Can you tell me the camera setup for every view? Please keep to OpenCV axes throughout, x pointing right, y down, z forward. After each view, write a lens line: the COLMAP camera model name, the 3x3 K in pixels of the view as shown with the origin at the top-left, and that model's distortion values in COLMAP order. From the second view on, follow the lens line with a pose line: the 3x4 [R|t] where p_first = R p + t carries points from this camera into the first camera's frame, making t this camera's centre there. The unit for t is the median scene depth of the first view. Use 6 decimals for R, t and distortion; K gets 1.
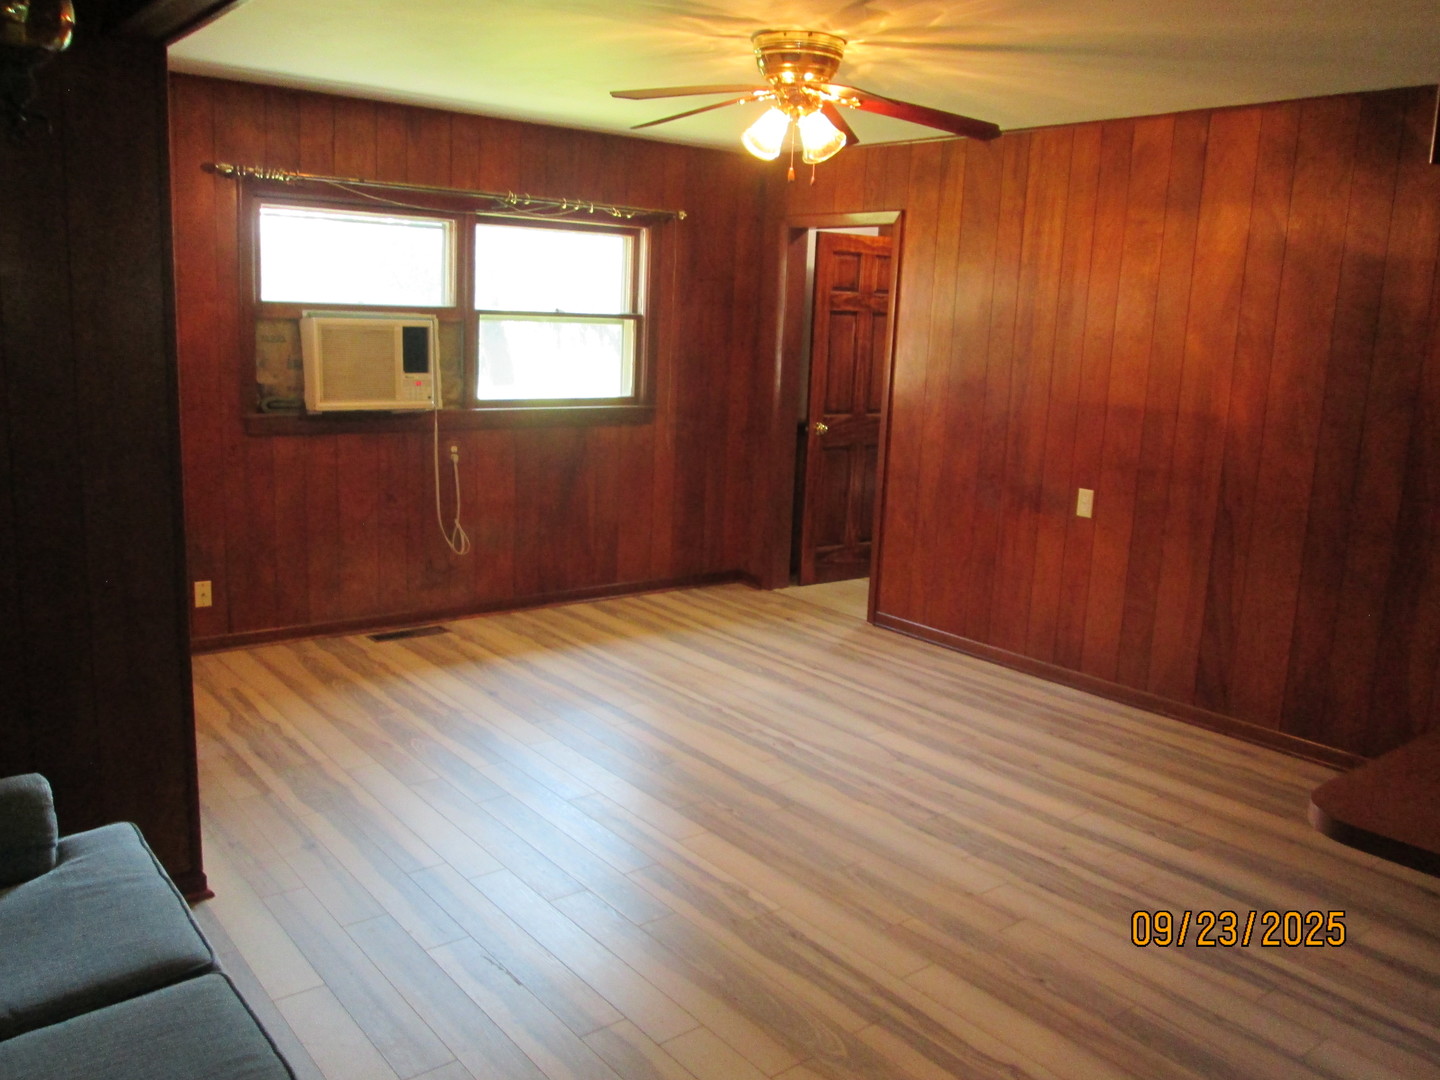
lens RADIAL K [[1185.3, 0, 720.0], [0, 1185.3, 540.0], [0, 0, 1]] dist [-0.000765, -0.000145]
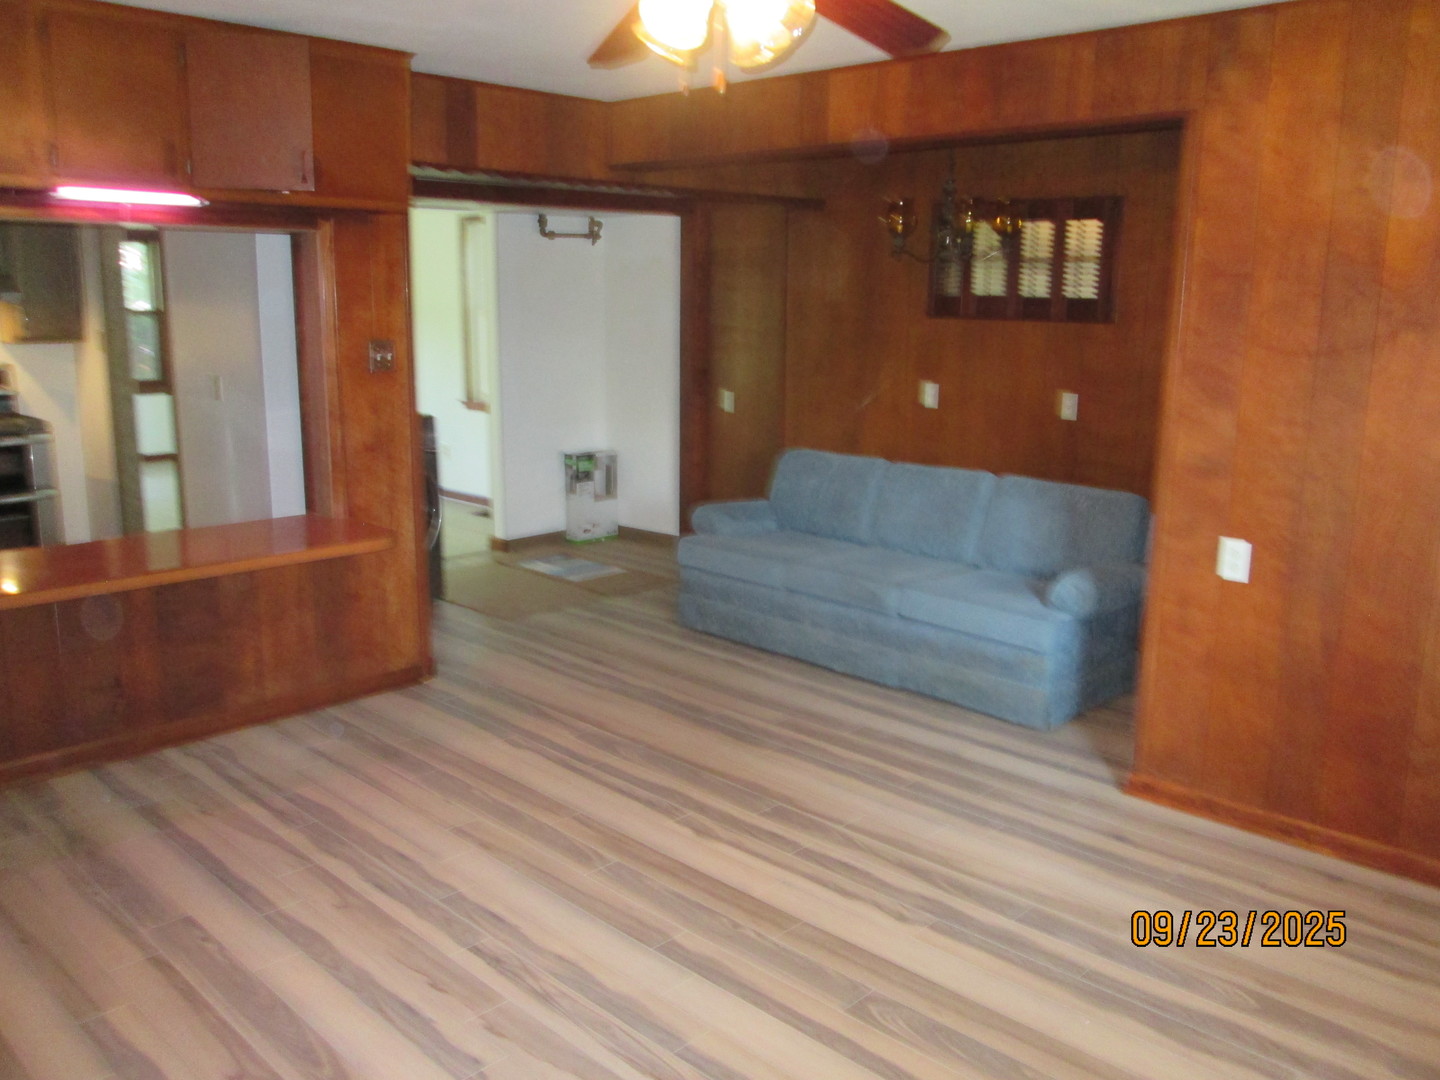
lens RADIAL K [[1185.3, 0, 720.0], [0, 1185.3, 540.0], [0, 0, 1]] dist [-0.000765, -0.000145]
pose [[-0.989802, -0.020769, -0.140924, 0.159066], [-0.073786, 0.921000, 0.382512, -0.375284], [0.121847, 0.389010, -0.913140, 1.898248]]
